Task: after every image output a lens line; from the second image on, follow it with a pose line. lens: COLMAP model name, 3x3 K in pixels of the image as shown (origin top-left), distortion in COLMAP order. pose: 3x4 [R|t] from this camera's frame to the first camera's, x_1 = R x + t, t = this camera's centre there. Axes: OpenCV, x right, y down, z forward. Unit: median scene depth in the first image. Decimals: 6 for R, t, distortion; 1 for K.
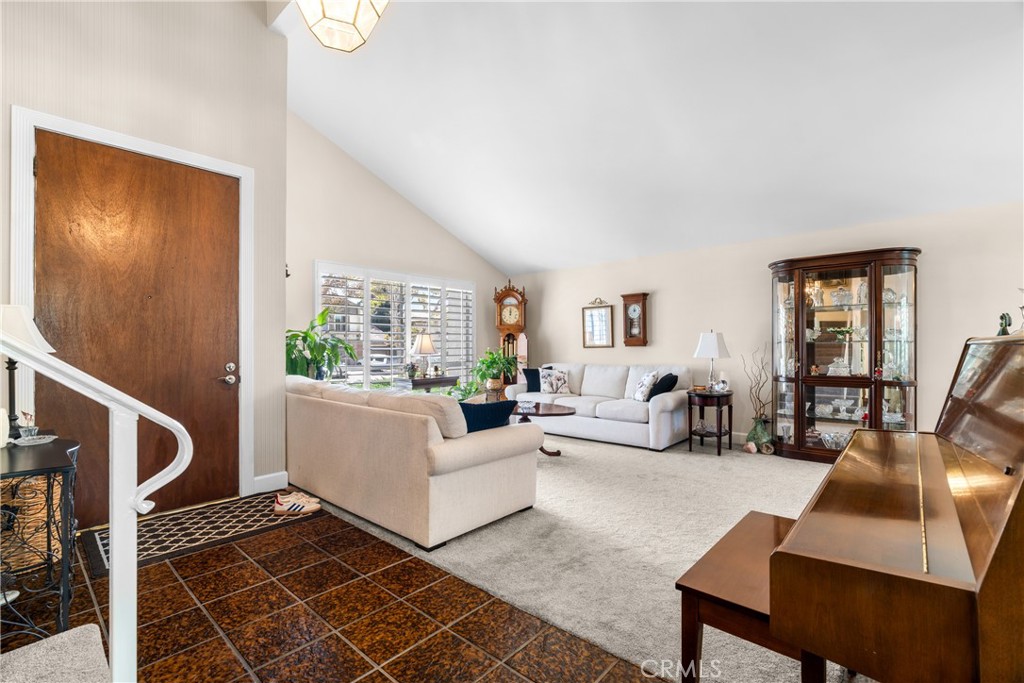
lens RADIAL K [[455.8, 0, 515.3], [0, 455.8, 345.6], [0, 0, 1]] dist [-0.006675, 0.001676]
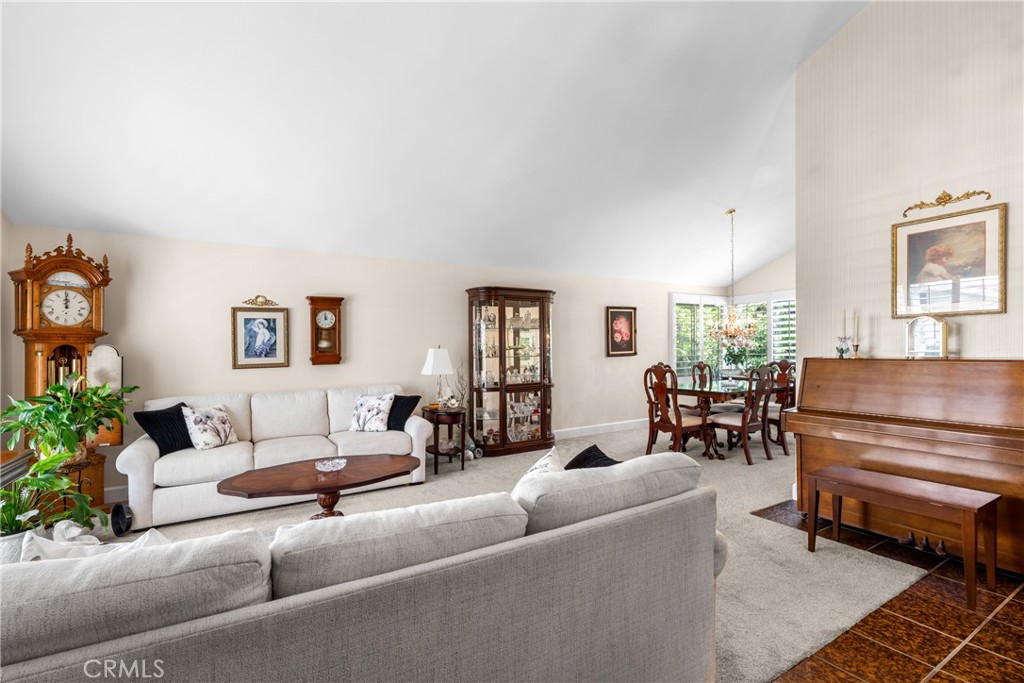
lens RADIAL K [[455.8, 0, 516.2], [0, 455.8, 351.6], [0, 0, 1]] dist [-0.006675, 0.001676]
pose [[0.309770, -0.002711, 0.950808, -0.377280], [0.008827, 0.999961, -0.000025, -0.017639], [-0.950771, 0.008400, 0.309782, 0.447828]]
